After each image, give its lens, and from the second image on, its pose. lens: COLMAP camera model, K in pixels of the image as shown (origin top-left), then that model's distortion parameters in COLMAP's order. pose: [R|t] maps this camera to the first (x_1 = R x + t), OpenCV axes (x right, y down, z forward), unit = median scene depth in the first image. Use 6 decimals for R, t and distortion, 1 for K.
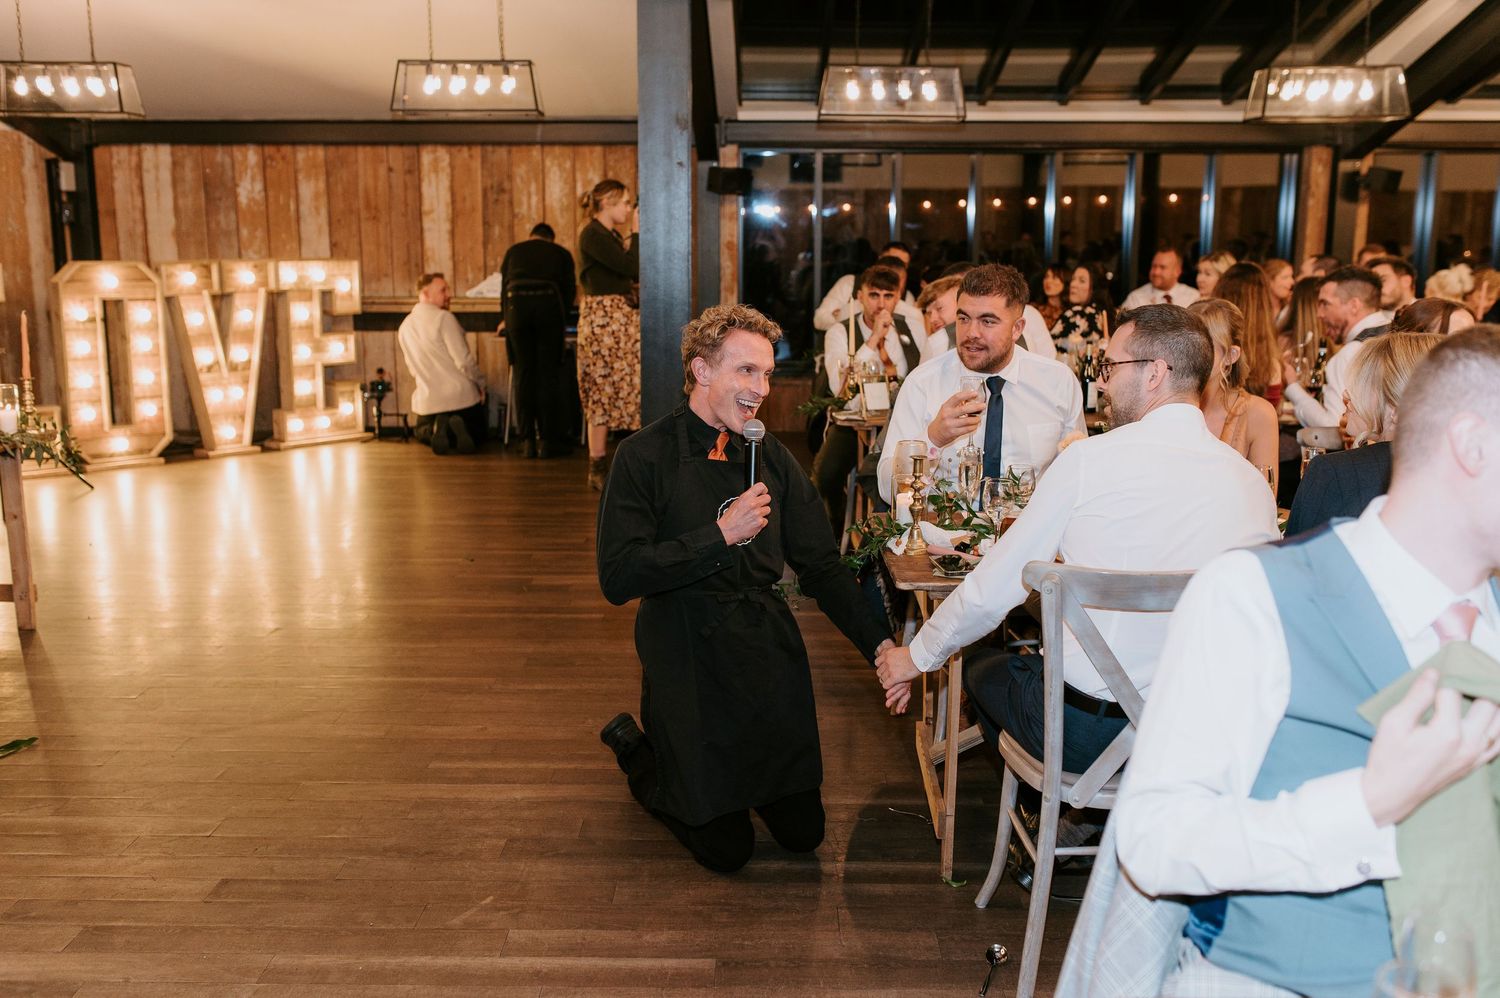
lens RADIAL K [[1447.1, 0, 750.0], [0, 1447.1, 499.0], [0, 0, 1]] dist [-0.004663, 0.020206]
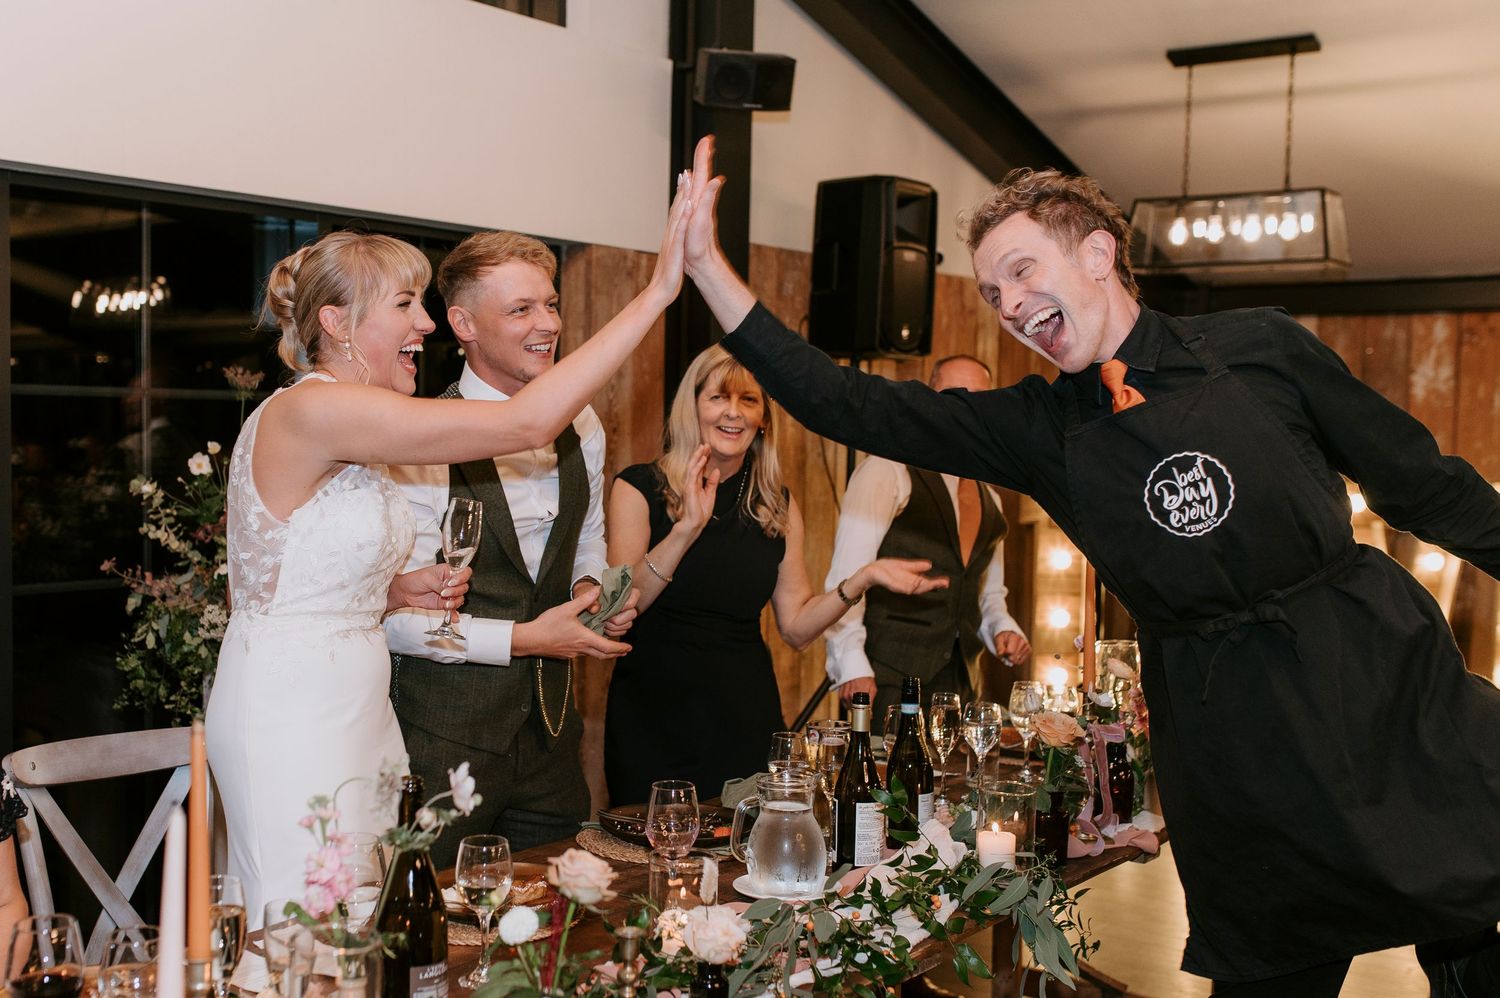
lens RADIAL K [[1794.2, 0, 611.8], [0, 1794.2, 500.3], [0, 0, 1]] dist [0.024412, -0.027845]
pose [[0.779835, 0.042293, -0.624554, -0.144015], [-0.133760, 0.985930, -0.100252, -0.024322], [0.611527, 0.161721, 0.774520, 0.143221]]
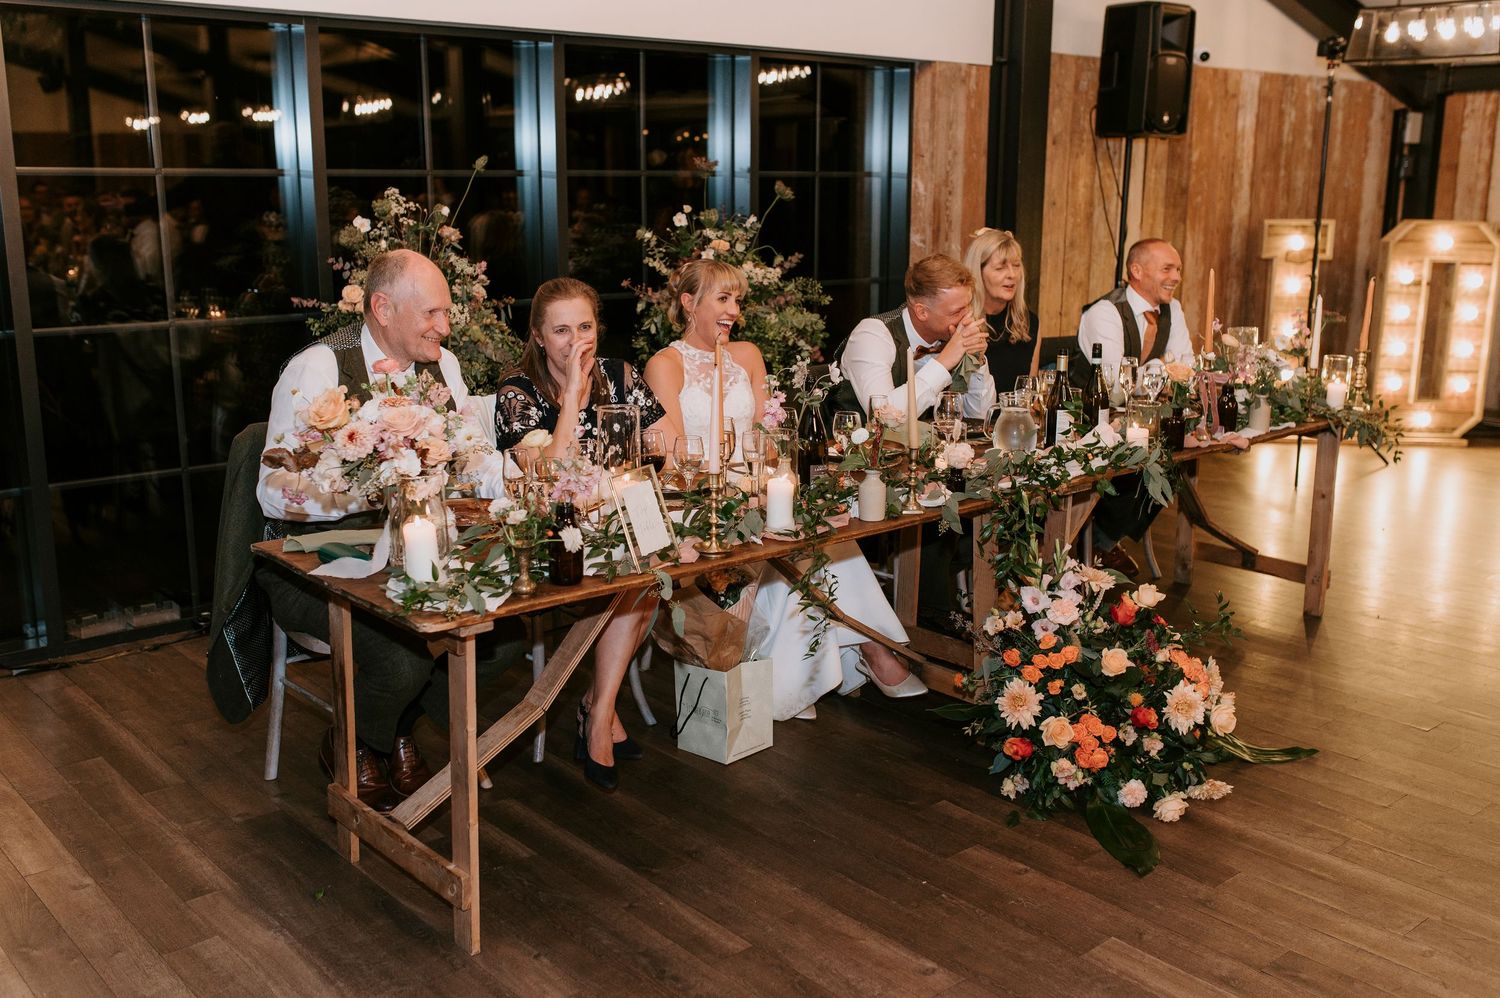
lens RADIAL K [[1447.1, 0, 750.0], [0, 1447.1, 499.0], [0, 0, 1]] dist [-0.004663, 0.020206]
pose [[0.676332, 0.166120, -0.717620, -0.053179], [-0.142995, 0.985314, 0.093320, -0.012439], [0.722584, 0.039501, 0.690154, 0.052814]]
